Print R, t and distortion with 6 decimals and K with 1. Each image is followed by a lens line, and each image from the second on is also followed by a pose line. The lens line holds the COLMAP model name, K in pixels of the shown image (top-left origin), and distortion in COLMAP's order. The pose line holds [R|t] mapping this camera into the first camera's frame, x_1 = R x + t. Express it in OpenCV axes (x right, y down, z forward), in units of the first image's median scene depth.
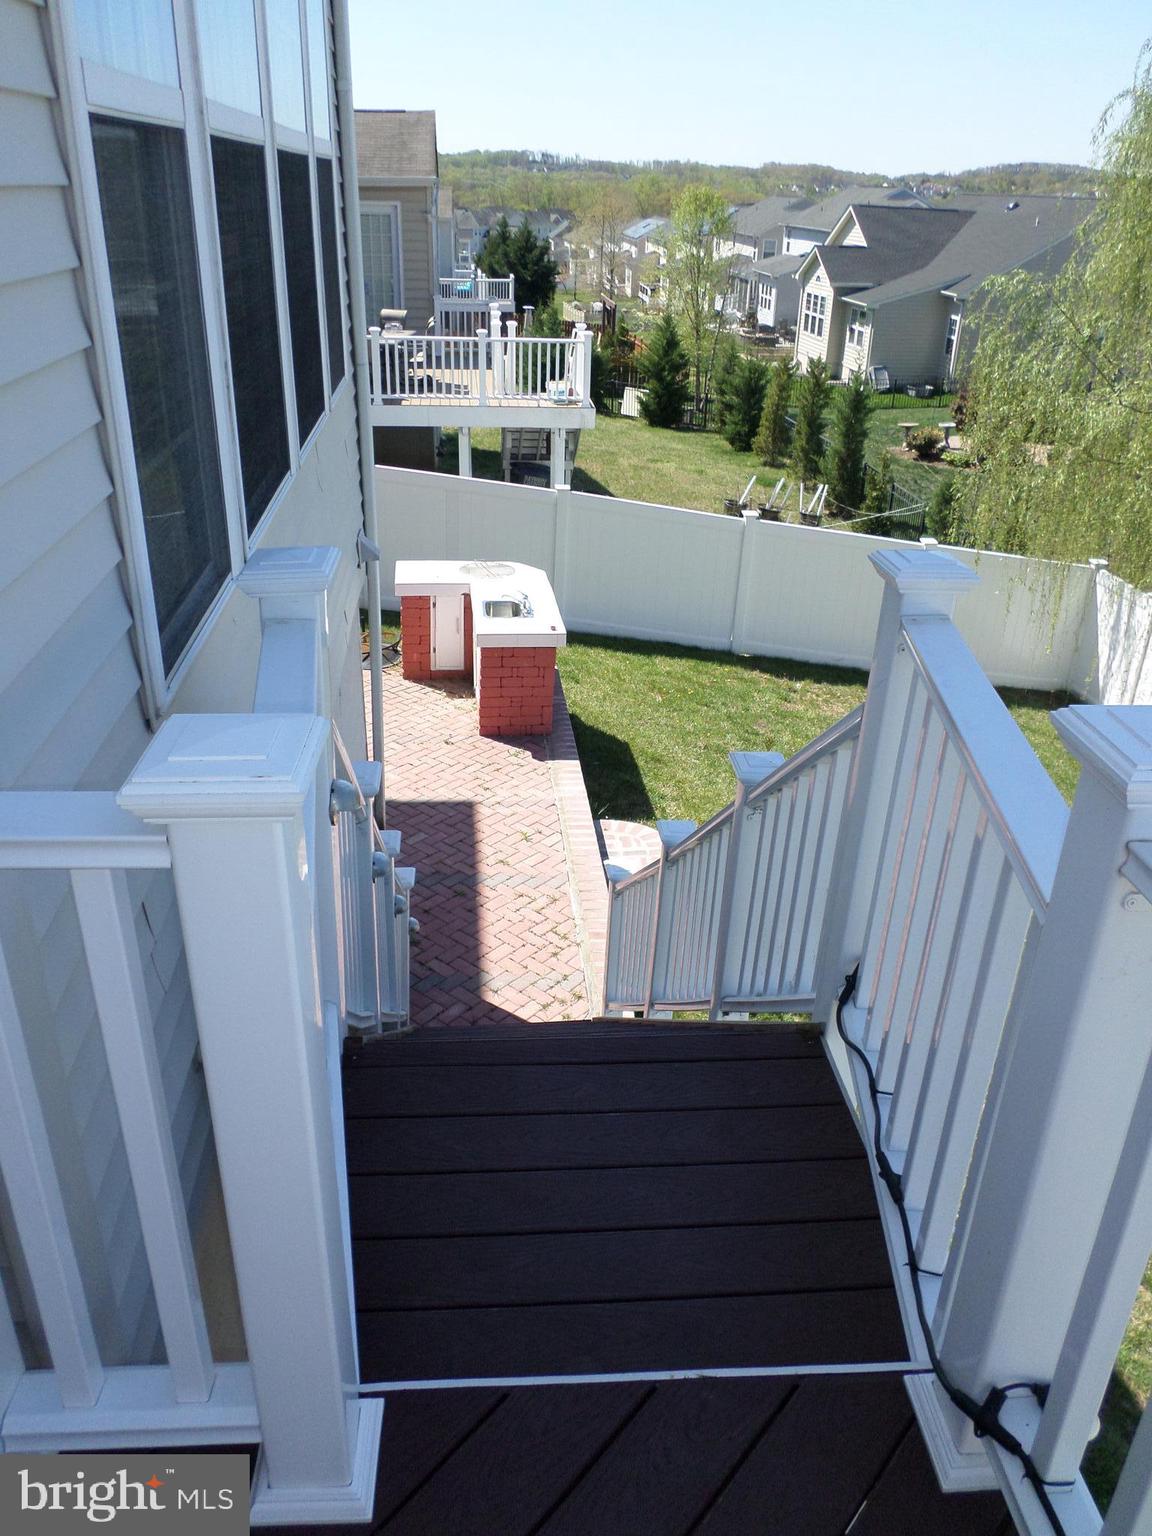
lens RADIAL K [[1173.7, 0, 576.0], [0, 1173.7, 768.0], [0, 0, 1]] dist [-0.004206, -0.001256]
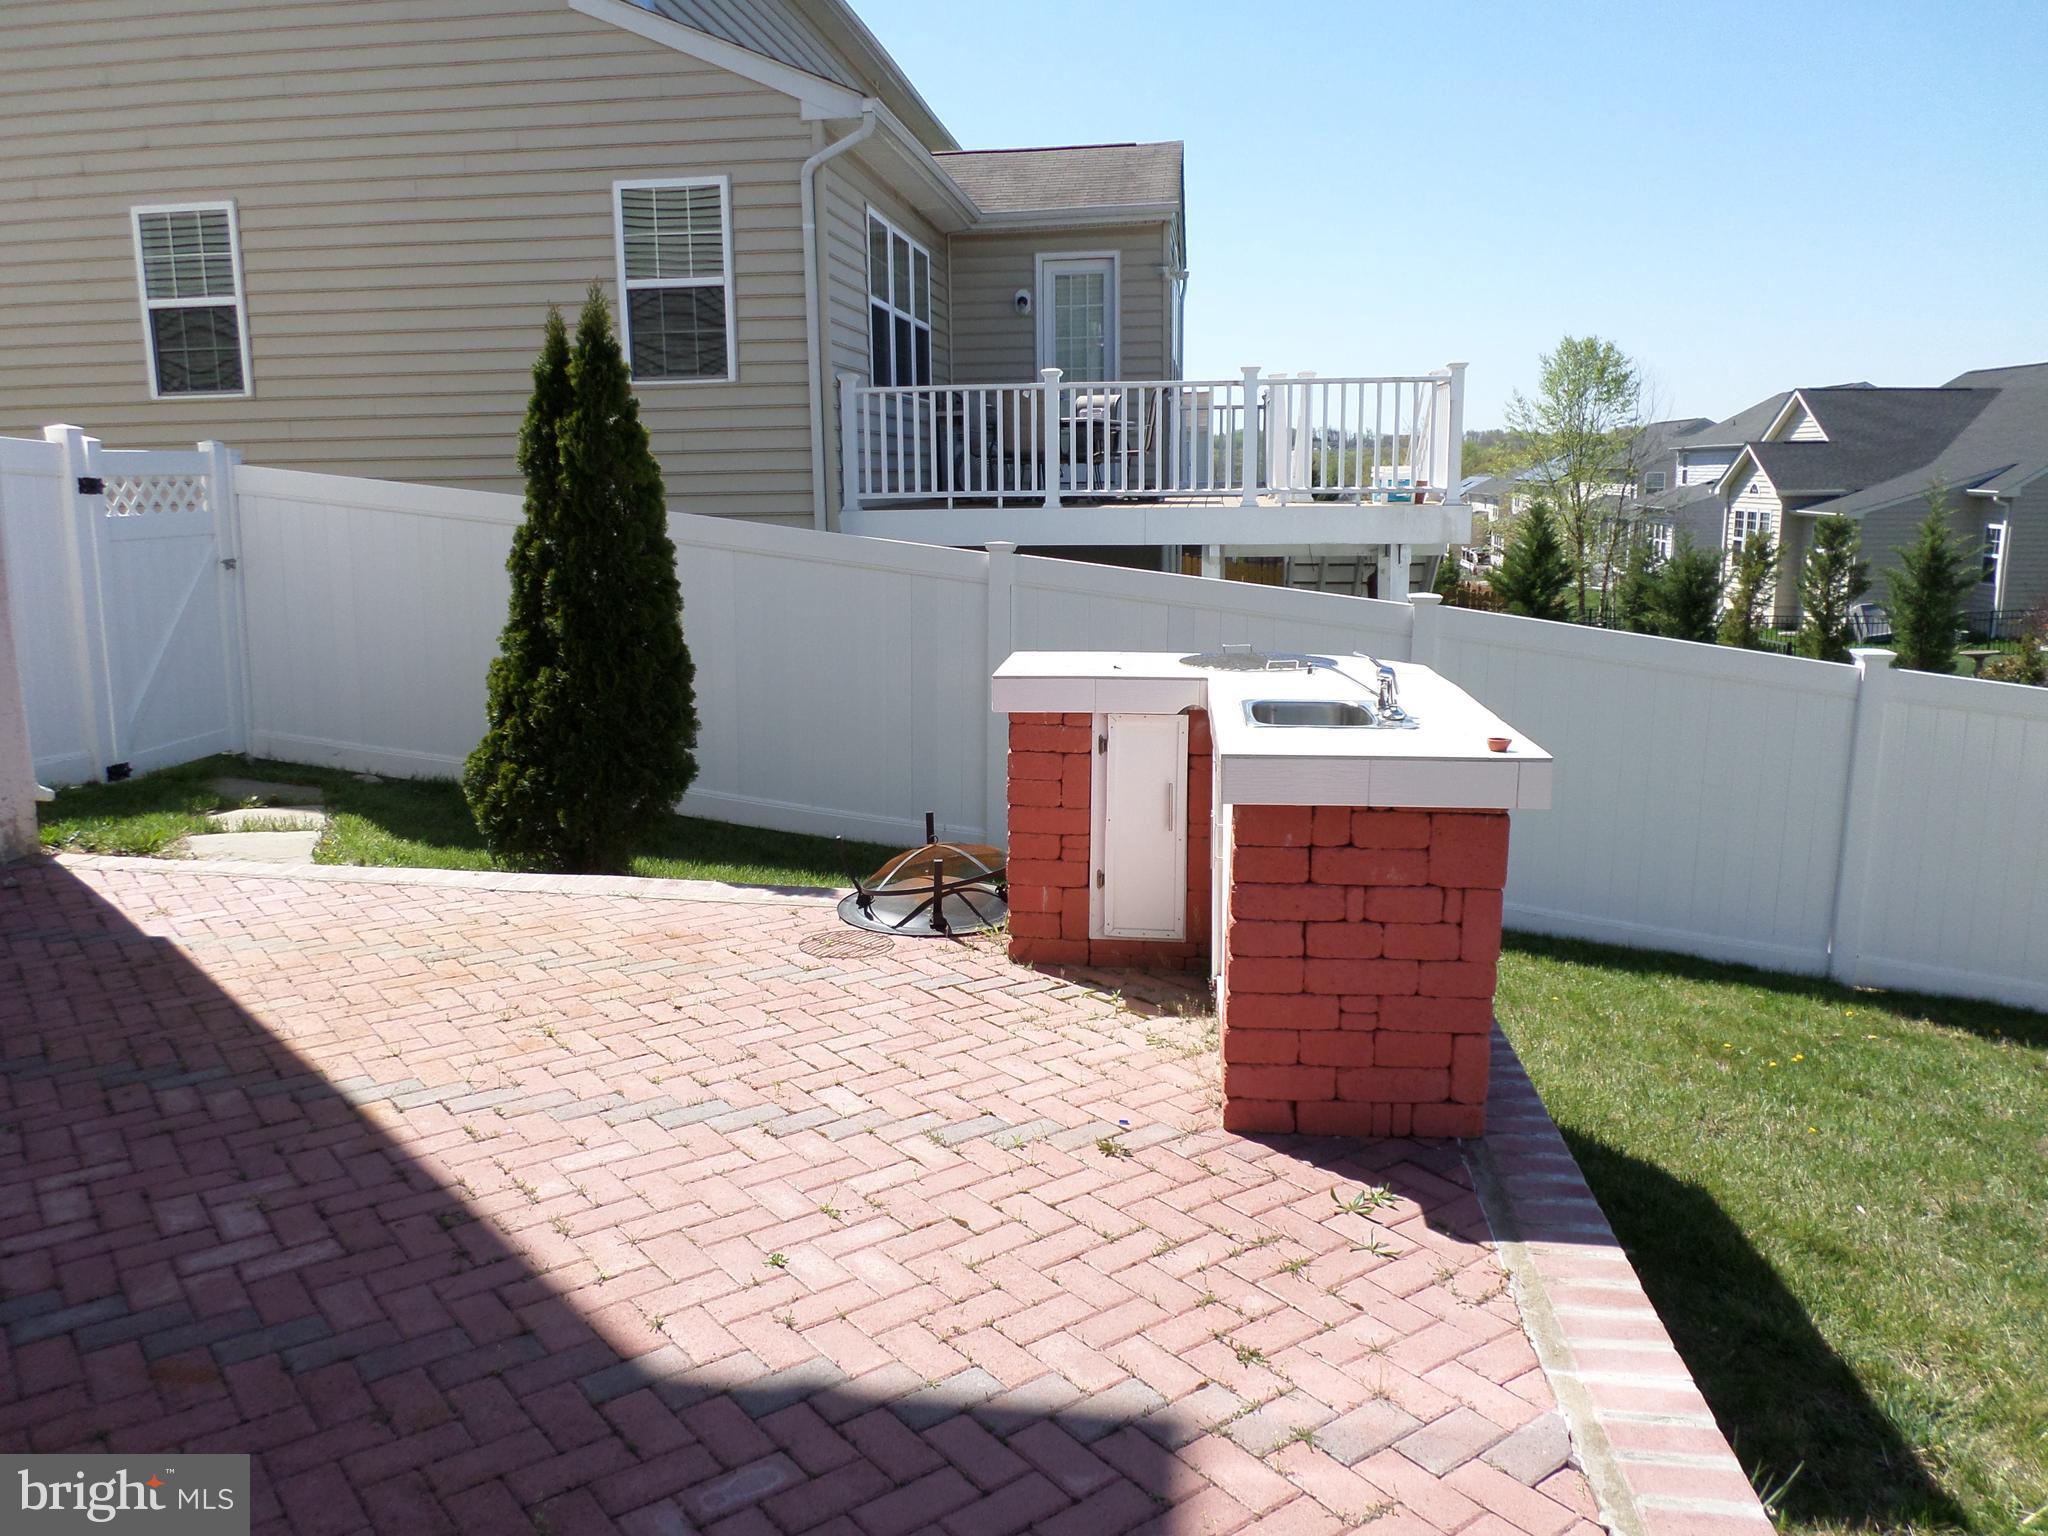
lens RADIAL K [[1561.3, 0, 1023.7], [0, 1561.3, 778.2], [0, 0, 1]] dist [-0.009936, -0.013297]
pose [[0.976828, 0.001040, -0.214025, -0.045417], [-0.058513, 0.963190, -0.262375, -0.007282], [0.205874, 0.268818, 0.940932, 0.566436]]
